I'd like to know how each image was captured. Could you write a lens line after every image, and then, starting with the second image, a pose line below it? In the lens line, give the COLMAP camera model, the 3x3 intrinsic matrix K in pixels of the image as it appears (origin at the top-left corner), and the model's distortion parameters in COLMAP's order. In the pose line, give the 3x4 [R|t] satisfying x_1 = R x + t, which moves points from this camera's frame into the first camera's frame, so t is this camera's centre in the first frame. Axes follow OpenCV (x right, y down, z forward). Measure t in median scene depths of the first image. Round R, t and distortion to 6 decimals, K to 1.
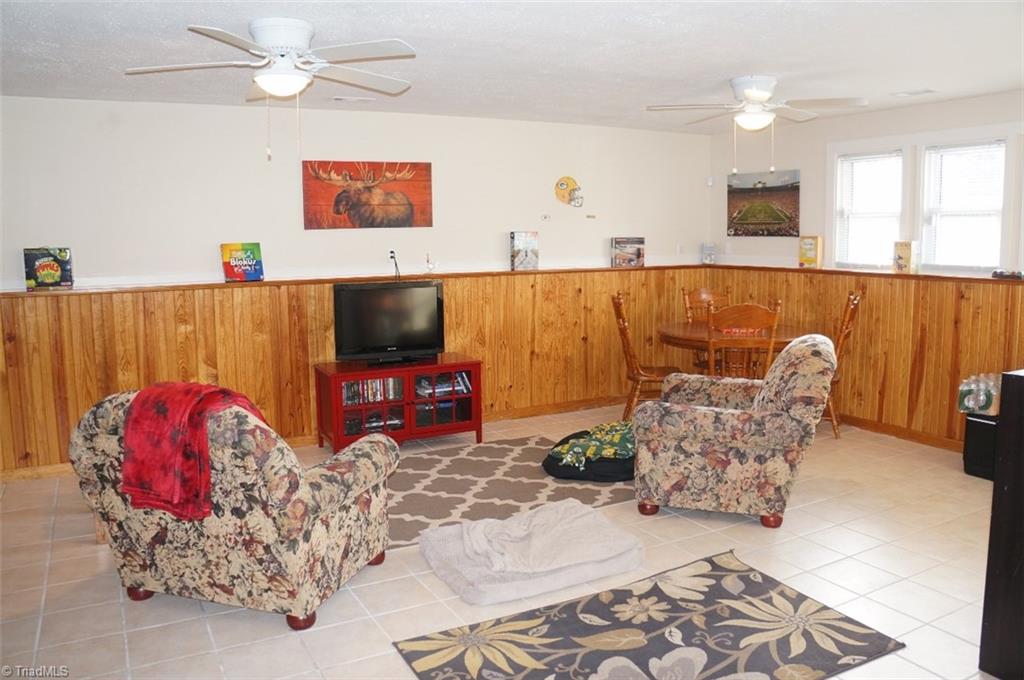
lens RADIAL K [[779.3, 0, 518.0], [0, 779.3, 333.7], [0, 0, 1]] dist [-0.172623, 0.098311]
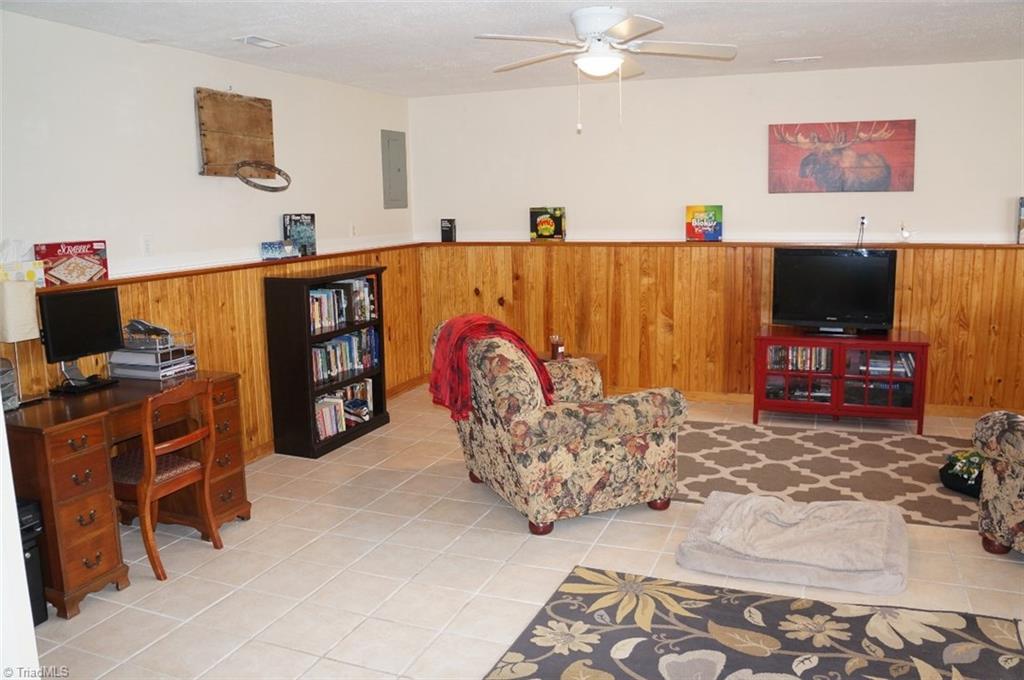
lens RADIAL K [[779.3, 0, 516.8], [0, 779.3, 335.1], [0, 0, 1]] dist [-0.172623, 0.098311]
pose [[0.646833, 0.120088, -0.753117, 0.333496], [-0.080634, 0.992758, 0.089045, -0.013993], [0.758357, 0.003129, 0.651832, 0.107136]]
